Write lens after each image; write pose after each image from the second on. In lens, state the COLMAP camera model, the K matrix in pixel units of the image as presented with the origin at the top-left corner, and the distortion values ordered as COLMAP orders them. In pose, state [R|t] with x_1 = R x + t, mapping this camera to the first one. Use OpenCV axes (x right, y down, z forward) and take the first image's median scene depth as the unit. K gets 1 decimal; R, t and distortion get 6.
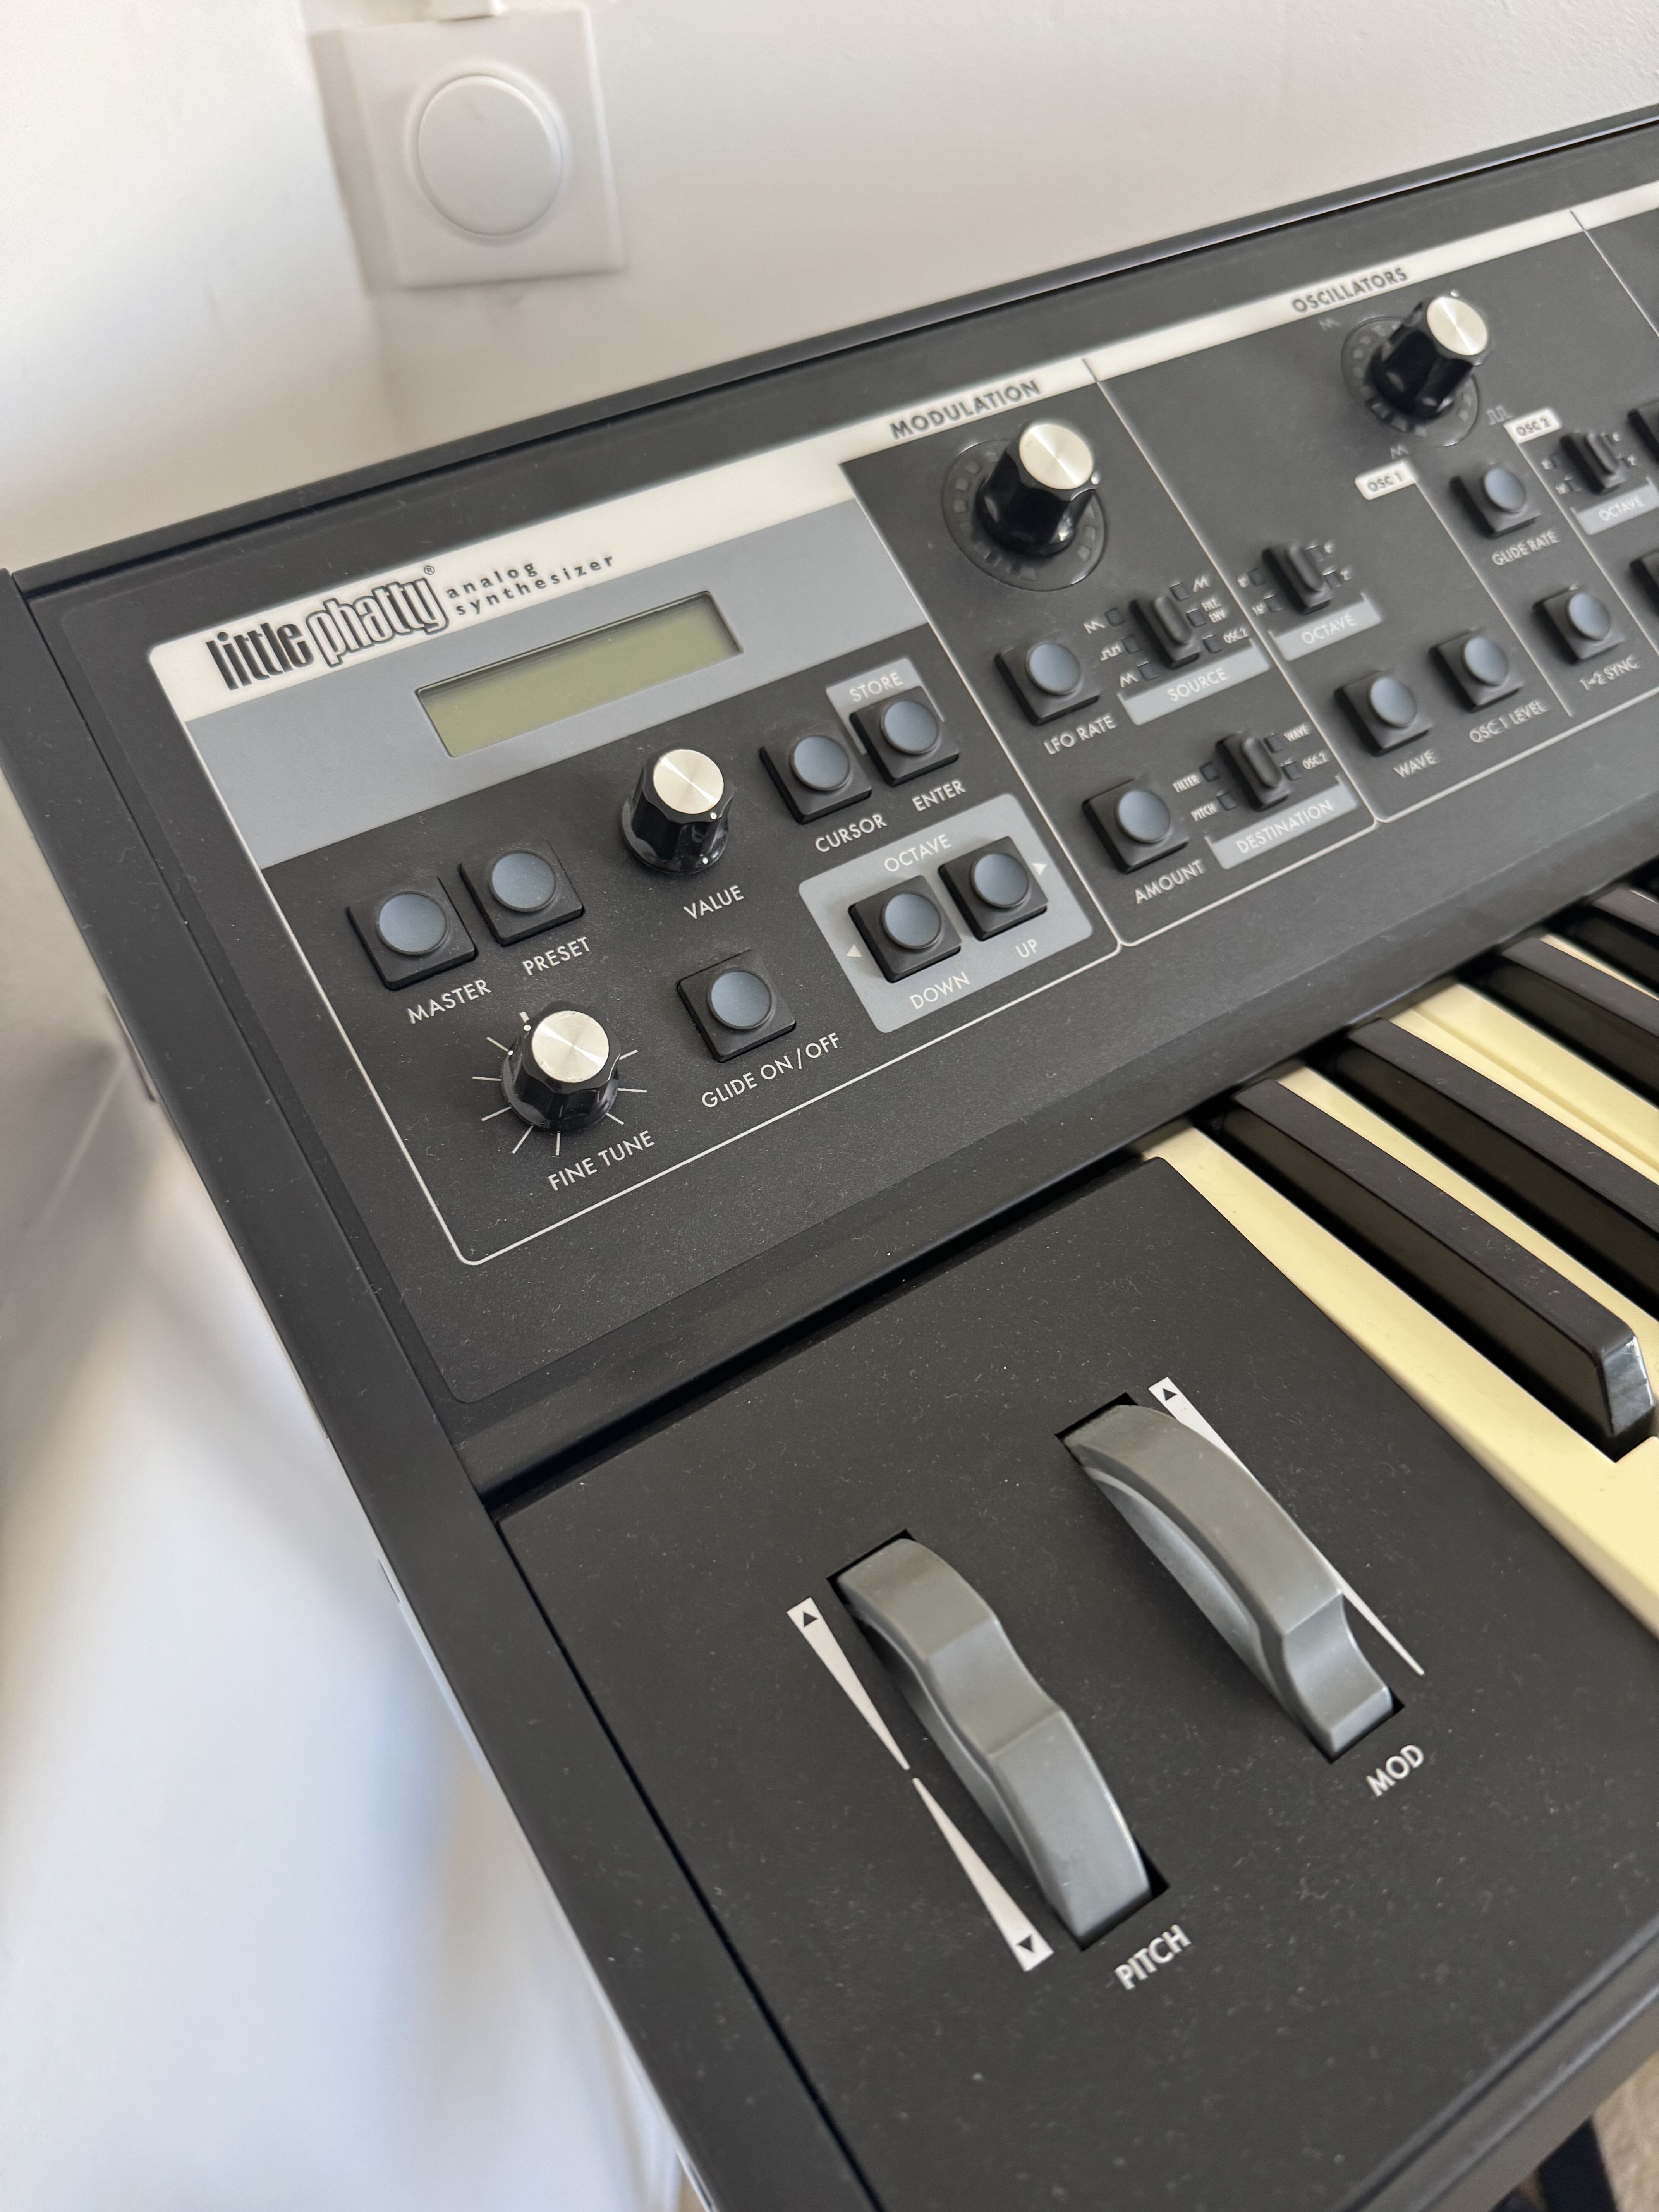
lens RADIAL K [[1569.6, 0, 829.5], [0, 1569.6, 1106.0], [0, 0, 1]] dist [0.072564, -0.194418]
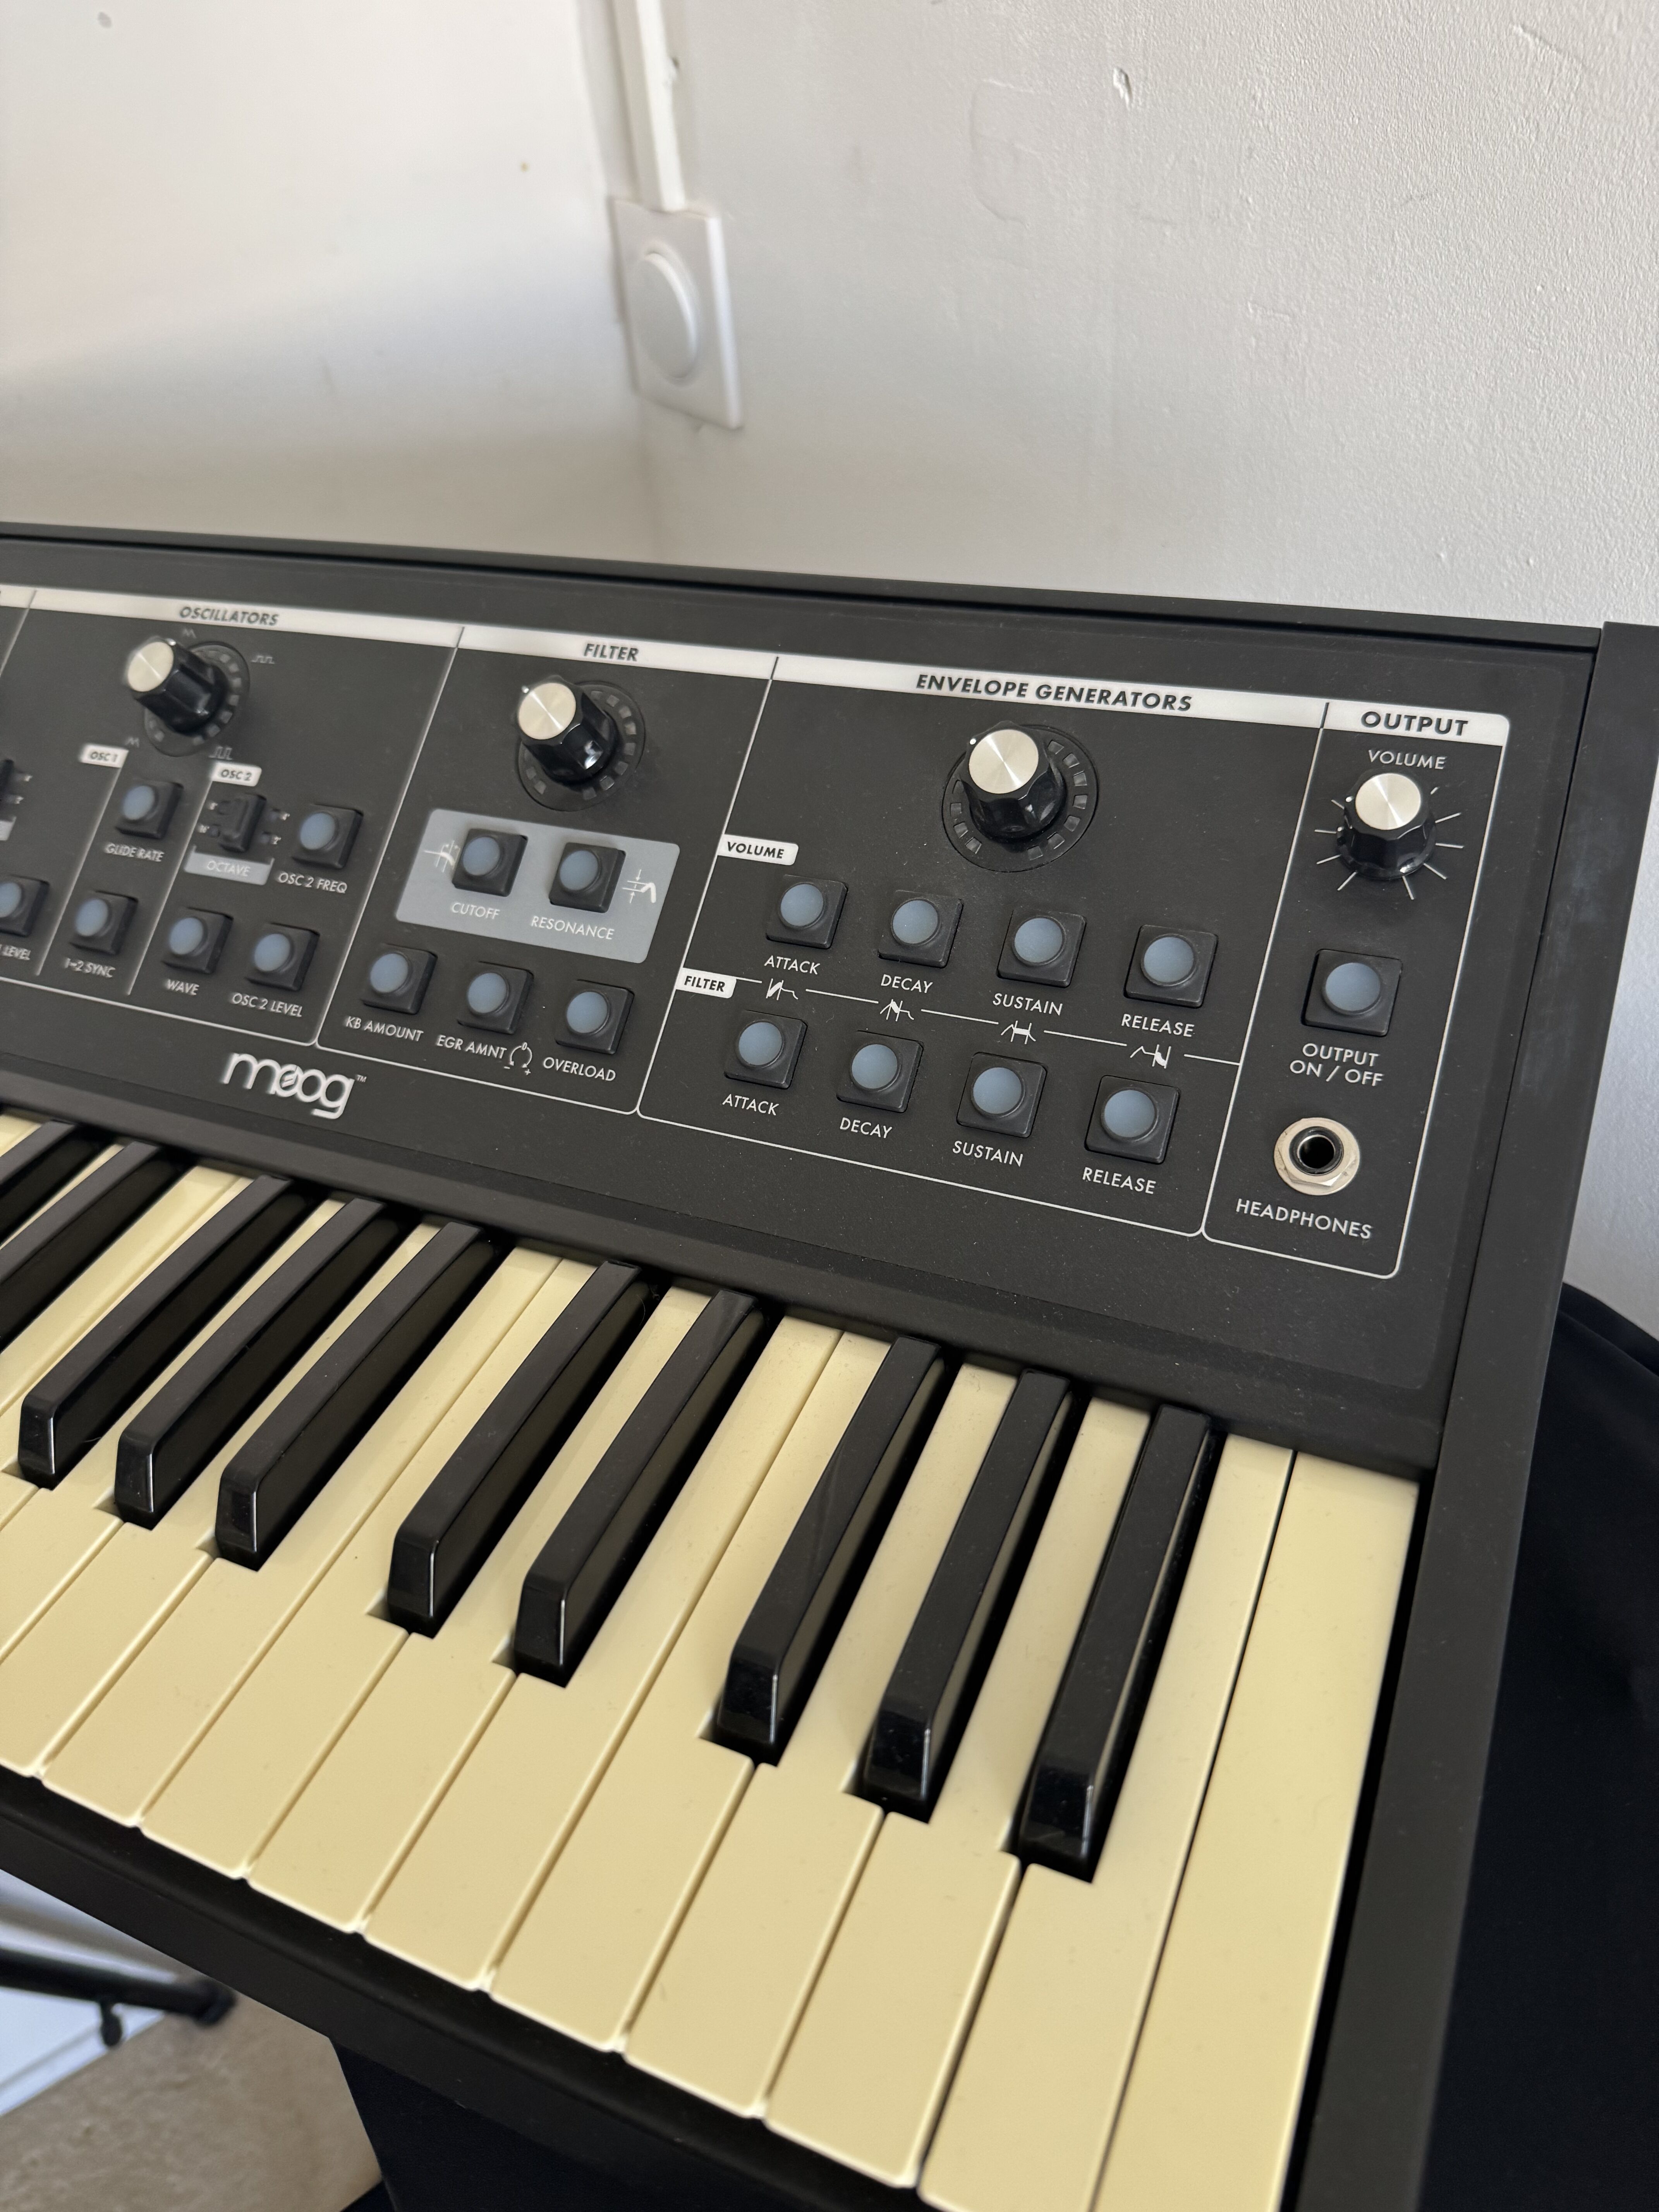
lens RADIAL K [[1574.2, 0, 825.8], [0, 1574.2, 1097.8], [0, 0, 1]] dist [0.168750, -0.410582]
pose [[0.557536, 0.534839, -0.634902, 1.978706], [-0.525708, 0.819376, 0.228592, -0.928515], [0.642484, 0.206325, 0.738000, 0.572880]]
